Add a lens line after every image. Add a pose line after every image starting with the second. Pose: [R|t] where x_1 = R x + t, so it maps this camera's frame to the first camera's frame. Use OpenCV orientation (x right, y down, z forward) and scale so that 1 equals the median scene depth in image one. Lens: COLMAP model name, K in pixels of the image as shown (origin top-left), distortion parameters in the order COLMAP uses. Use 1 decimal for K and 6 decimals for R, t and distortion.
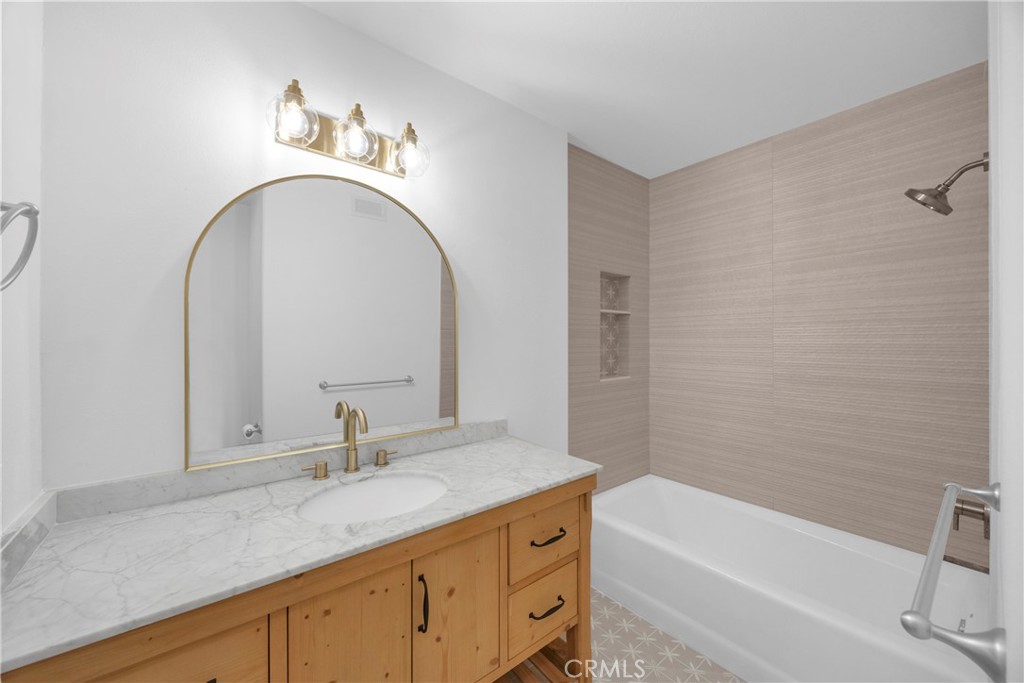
lens RADIAL K [[385.8, 0, 508.9], [0, 385.8, 339.1], [0, 0, 1]] dist [-0.008092, -0.000077]
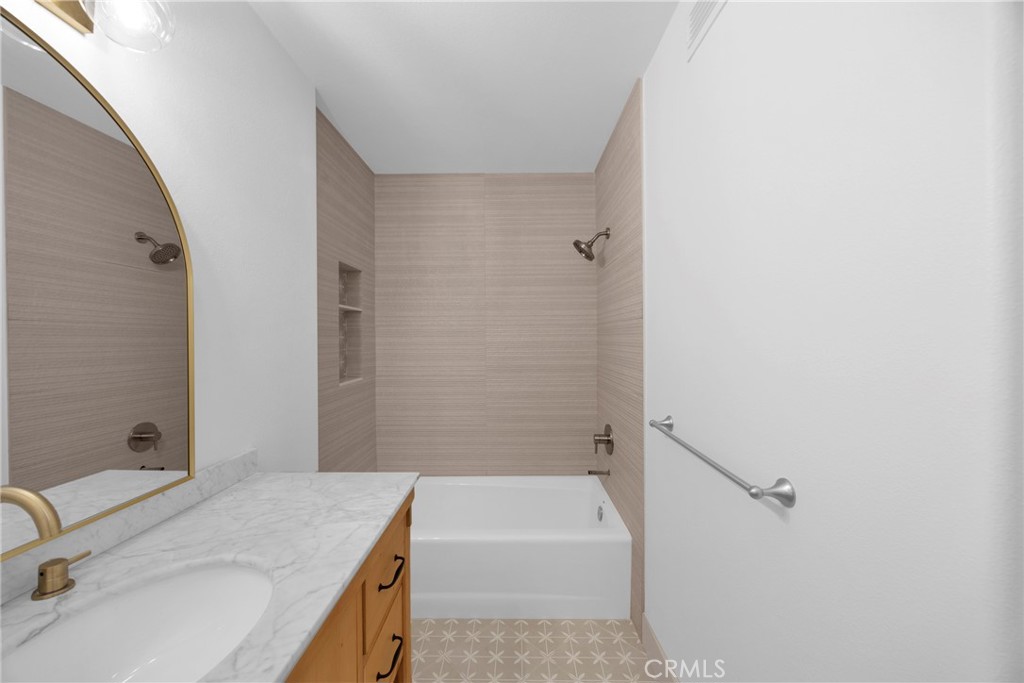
lens RADIAL K [[385.8, 0, 512.7], [0, 385.8, 340.2], [0, 0, 1]] dist [-0.008092, -0.000077]
pose [[0.626740, -0.005573, 0.779209, -0.257252], [0.002760, 0.999984, 0.004932, 0.002568], [-0.779224, -0.000940, 0.626745, 0.177788]]
